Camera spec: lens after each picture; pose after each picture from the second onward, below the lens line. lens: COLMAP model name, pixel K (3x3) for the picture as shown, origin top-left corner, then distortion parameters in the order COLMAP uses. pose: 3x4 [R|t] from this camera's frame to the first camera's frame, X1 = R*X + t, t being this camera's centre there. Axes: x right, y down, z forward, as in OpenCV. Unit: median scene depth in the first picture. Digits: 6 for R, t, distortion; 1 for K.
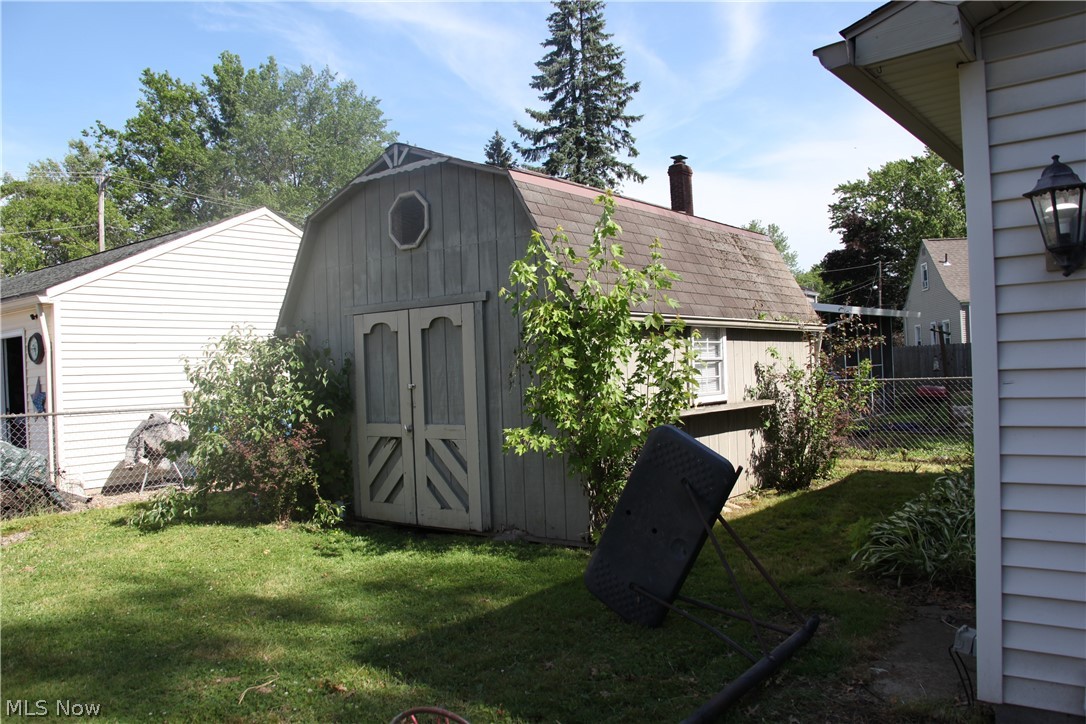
lens RADIAL K [[886.6, 0, 540.2], [0, 886.6, 370.1], [0, 0, 1]] dist [-0.124406, 0.076629]
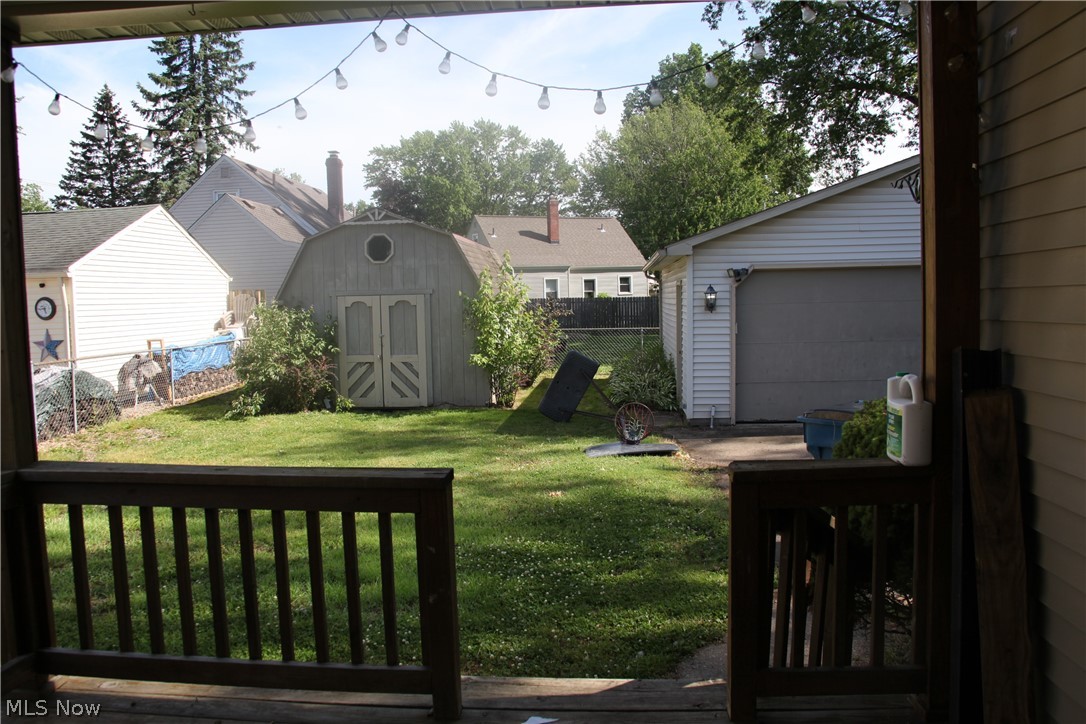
lens RADIAL K [[886.6, 0, 551.7], [0, 886.6, 362.4], [0, 0, 1]] dist [-0.124406, 0.076629]
pose [[0.837450, -0.018799, 0.546190, -0.658758], [-0.013435, 0.998398, 0.054963, -0.024939], [-0.546348, -0.053366, 0.835856, -0.604838]]
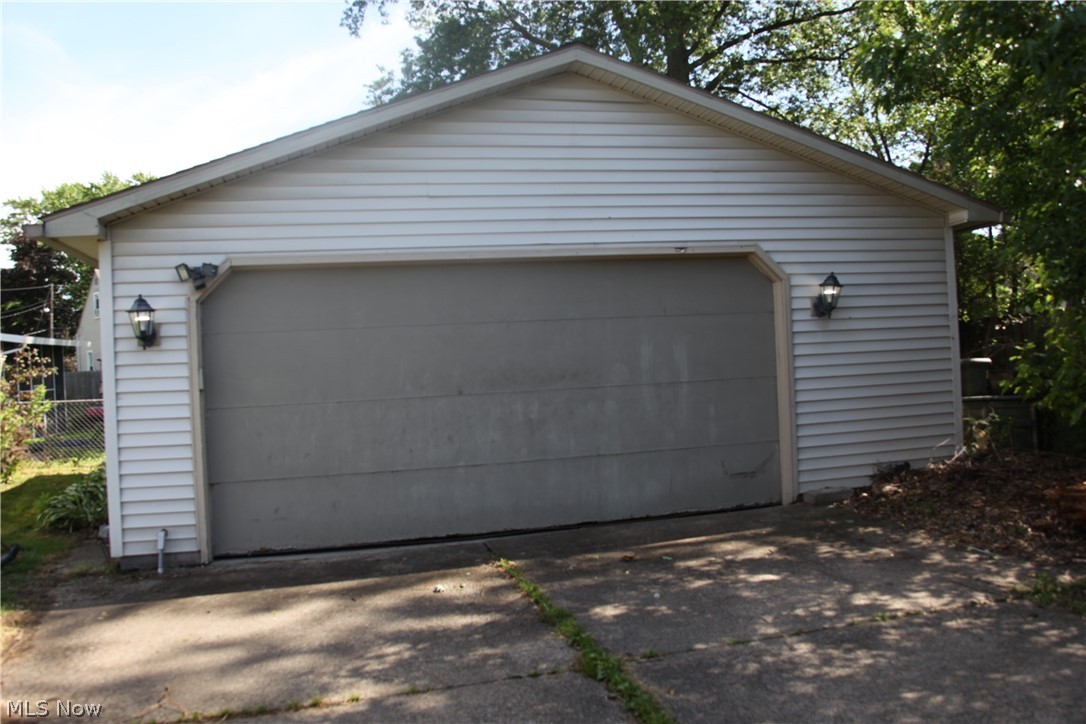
lens RADIAL K [[886.6, 0, 559.7], [0, 886.6, 378.5], [0, 0, 1]] dist [-0.124406, 0.076629]
pose [[0.615592, 0.000253, 0.788065, -0.127878], [0.012950, 0.999862, -0.010437, 0.000421], [-0.787959, 0.016630, 0.615503, -0.322302]]
